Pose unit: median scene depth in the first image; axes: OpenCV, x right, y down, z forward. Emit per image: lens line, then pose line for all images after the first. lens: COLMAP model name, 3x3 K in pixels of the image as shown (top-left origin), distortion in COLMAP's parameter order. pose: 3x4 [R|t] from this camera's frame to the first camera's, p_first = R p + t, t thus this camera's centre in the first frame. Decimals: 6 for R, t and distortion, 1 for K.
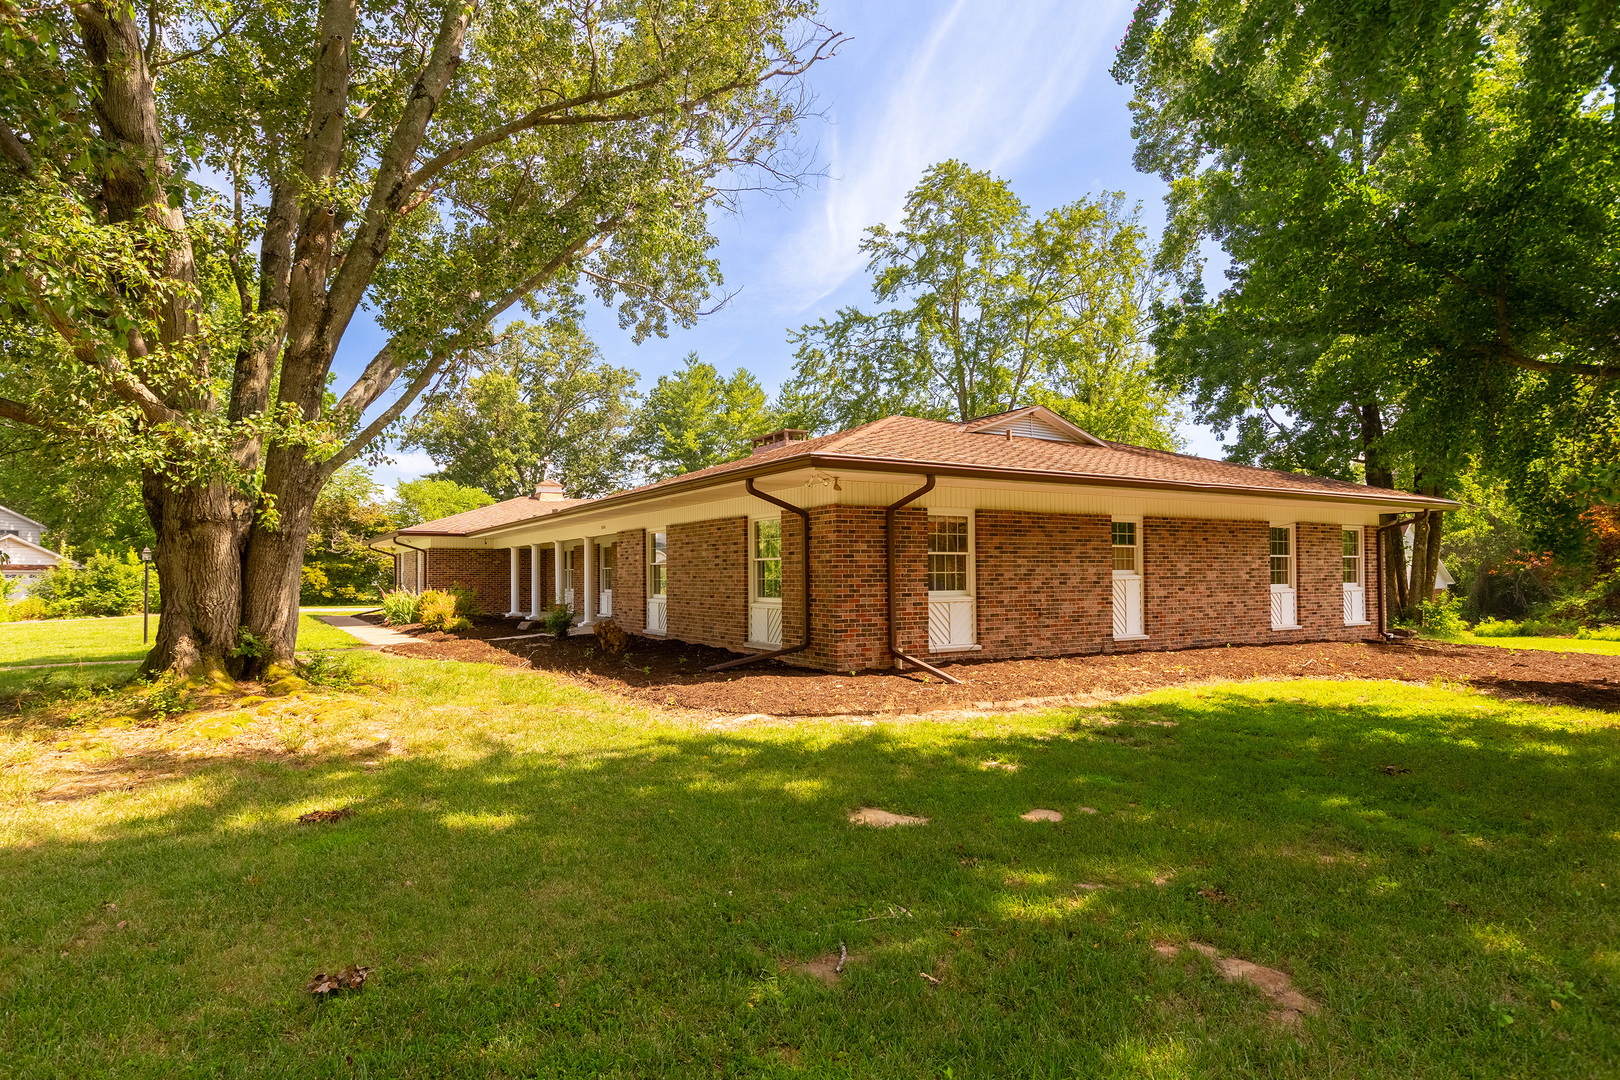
lens RADIAL K [[926.3, 0, 797.8], [0, 926.3, 549.8], [0, 0, 1]] dist [-0.005342, -0.000807]
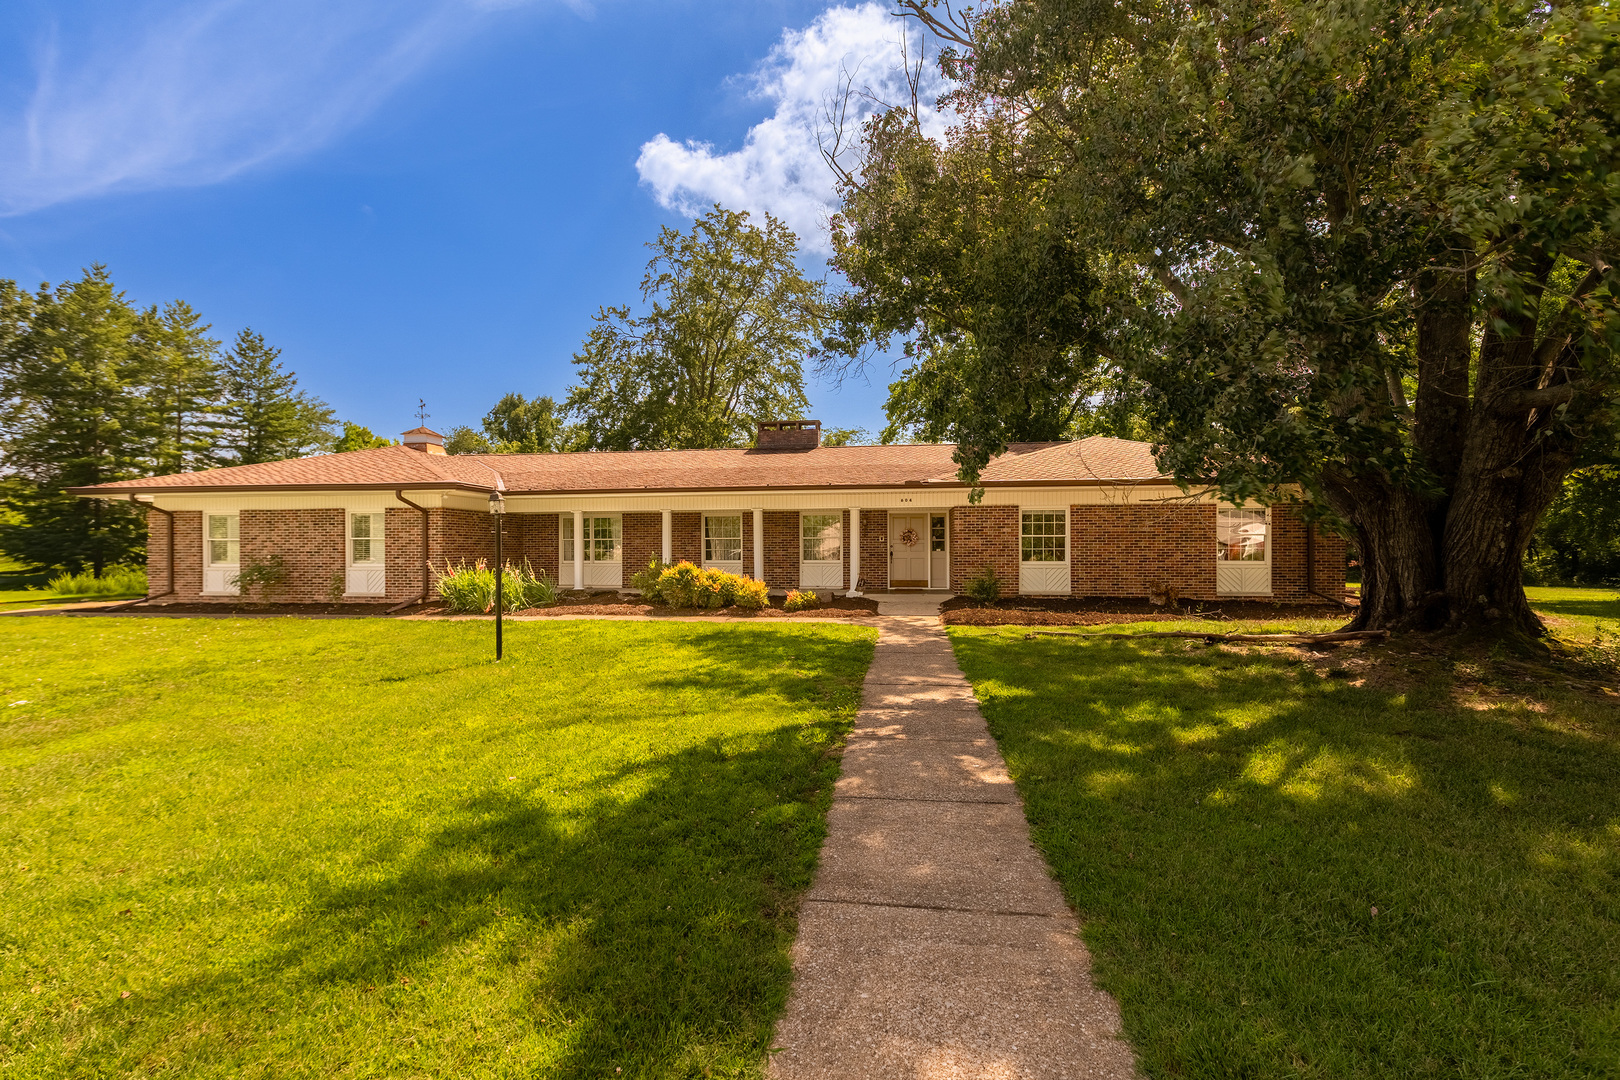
lens RADIAL K [[715.5, 0, 814.0], [0, 715.5, 547.5], [0, 0, 1]] dist [-0.000856, 0.000038]
pose [[0.607944, 0.016052, 0.793818, -1.200828], [-0.022063, 0.999751, -0.003319, 0.044568], [-0.793673, -0.015496, 0.608147, 0.785637]]
